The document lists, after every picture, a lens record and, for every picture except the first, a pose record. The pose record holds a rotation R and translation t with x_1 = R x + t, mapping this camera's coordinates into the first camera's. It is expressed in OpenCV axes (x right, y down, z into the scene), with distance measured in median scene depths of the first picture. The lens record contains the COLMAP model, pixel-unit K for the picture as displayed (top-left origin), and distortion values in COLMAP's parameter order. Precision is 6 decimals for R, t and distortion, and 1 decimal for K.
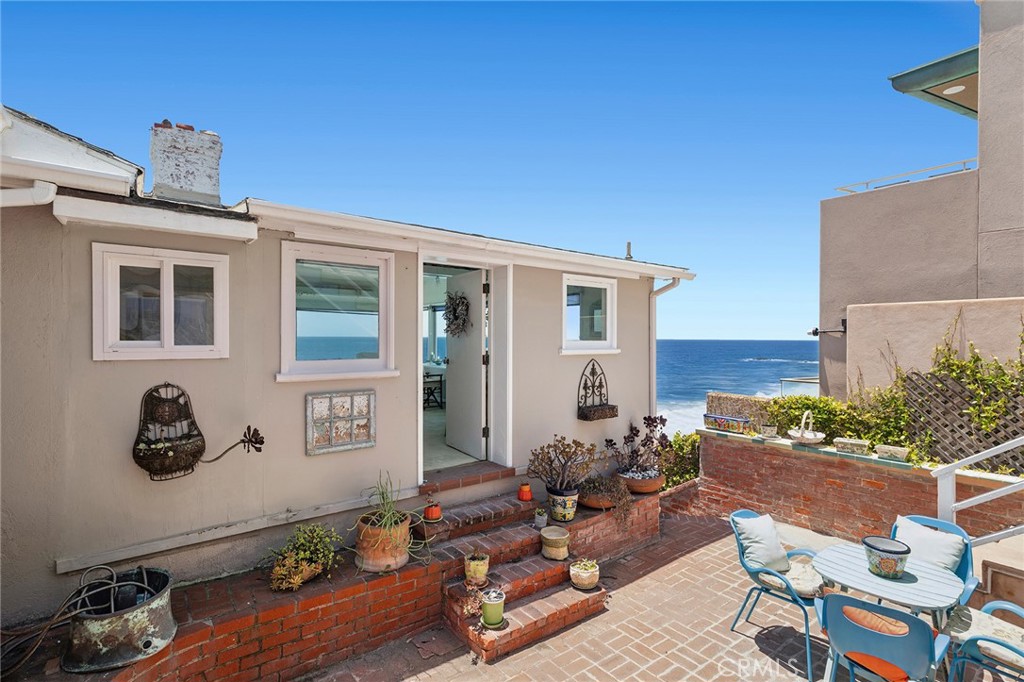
lens RADIAL K [[511.4, 0, 513.2], [0, 511.4, 341.8], [0, 0, 1]] dist [0.020384, 0.000501]
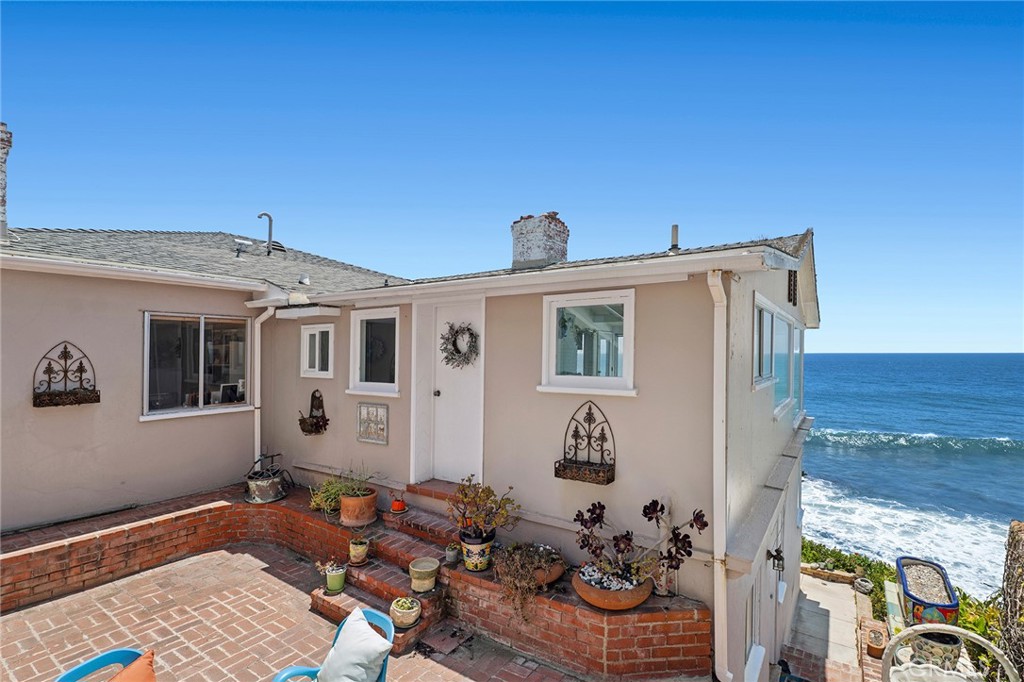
lens RADIAL K [[475.7, 0, 524.0], [0, 475.7, 356.1], [0, 0, 1]] dist [0.001080, 0.001215]
pose [[0.305237, 0.004788, -0.952264, 0.813634], [0.000270, 0.999987, 0.005114, -0.036874], [0.952276, -0.001818, 0.305232, 0.706418]]
